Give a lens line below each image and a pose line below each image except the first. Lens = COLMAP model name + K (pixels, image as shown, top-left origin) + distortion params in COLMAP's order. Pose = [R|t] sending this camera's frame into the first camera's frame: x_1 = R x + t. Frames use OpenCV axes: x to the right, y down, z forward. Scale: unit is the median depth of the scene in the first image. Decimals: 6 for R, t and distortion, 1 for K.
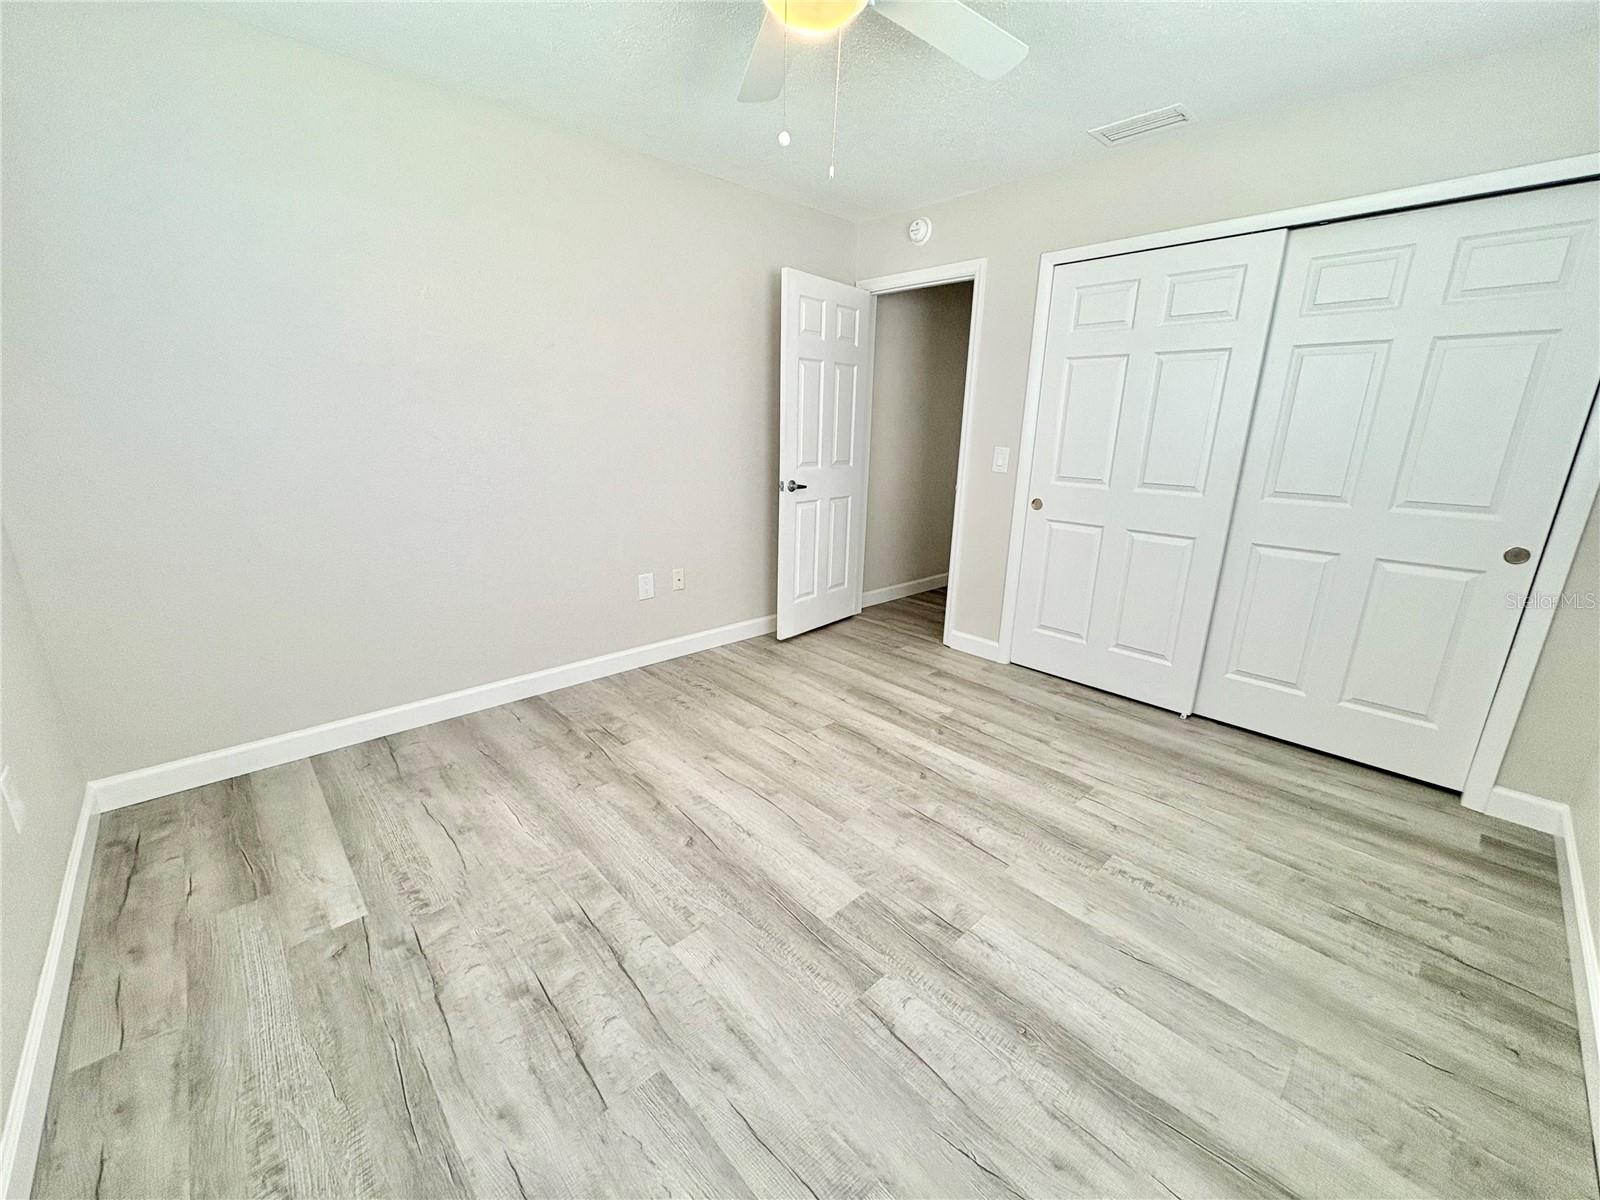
lens RADIAL K [[636.0, 0, 799.0], [0, 636.0, 599.3], [0, 0, 1]] dist [0.000825, -0.000206]
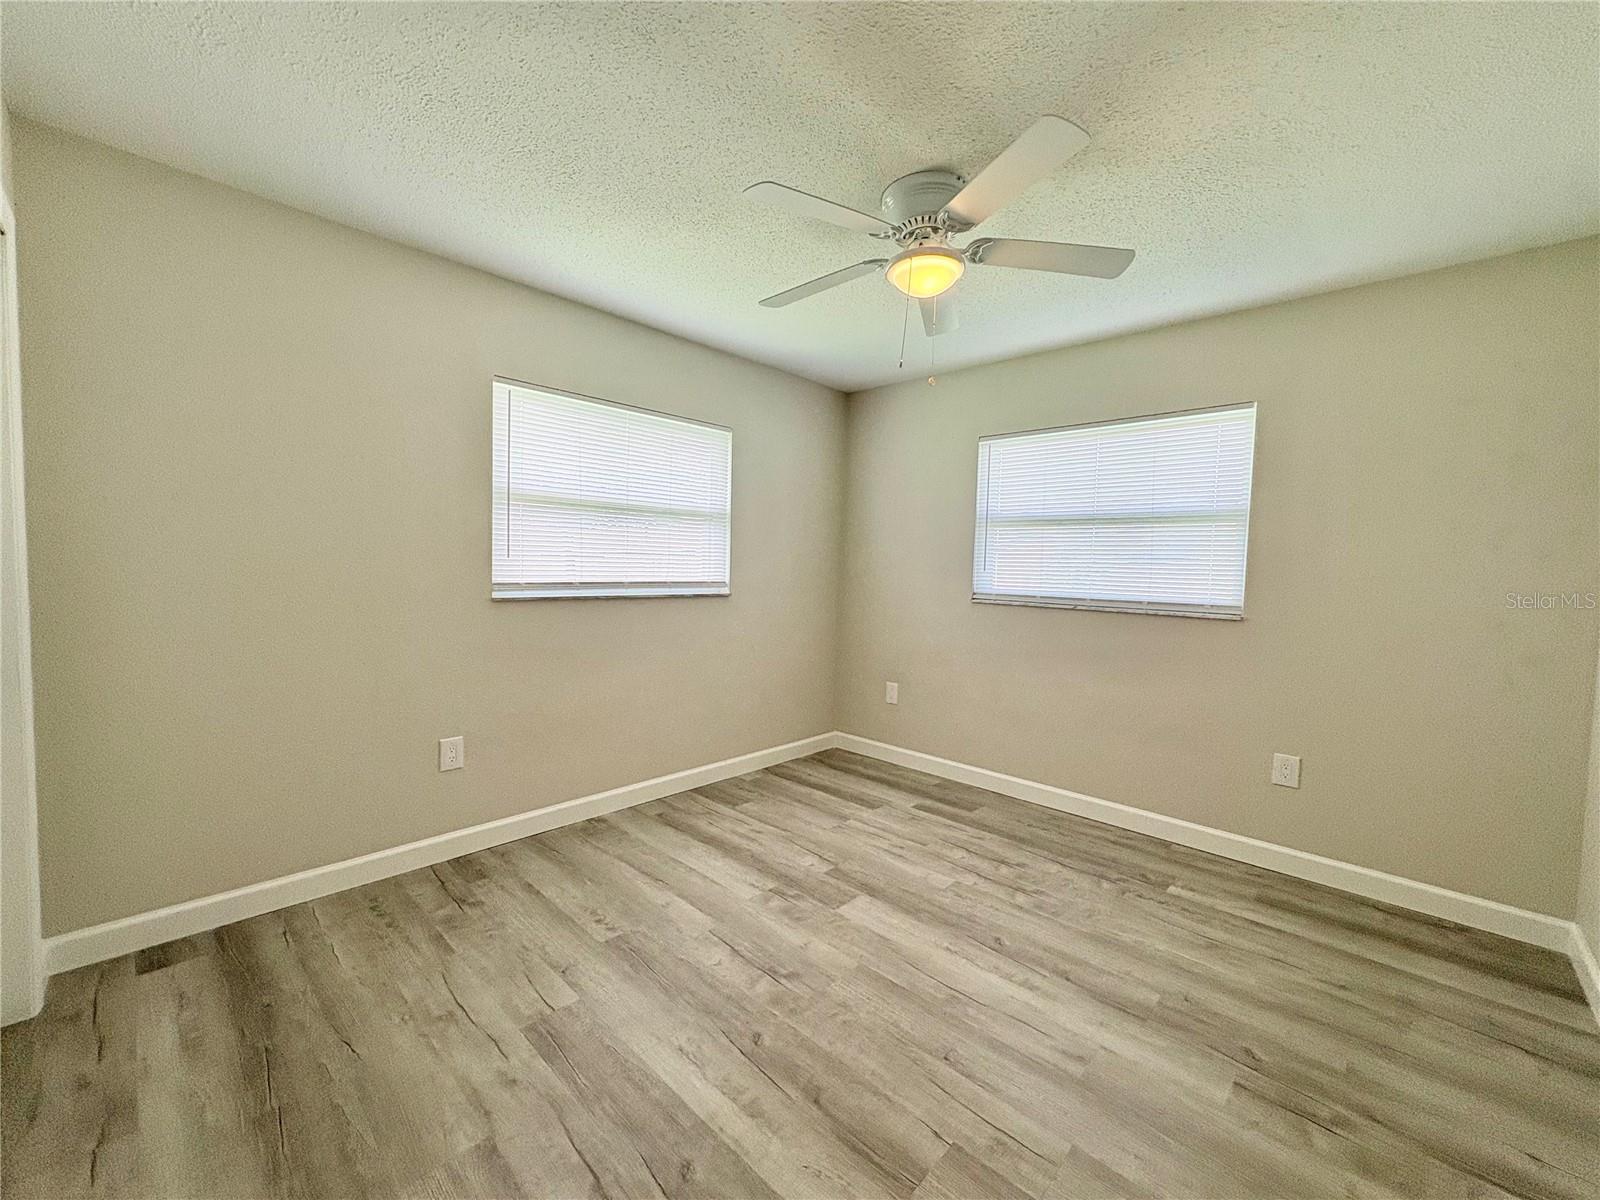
lens RADIAL K [[636.0, 0, 799.0], [0, 636.0, 599.3], [0, 0, 1]] dist [0.000825, -0.000206]
pose [[-0.997286, -0.043270, -0.059574, 0.242871], [-0.060043, 0.946235, 0.317858, -0.464873], [0.042617, 0.320572, -0.946265, 1.735928]]
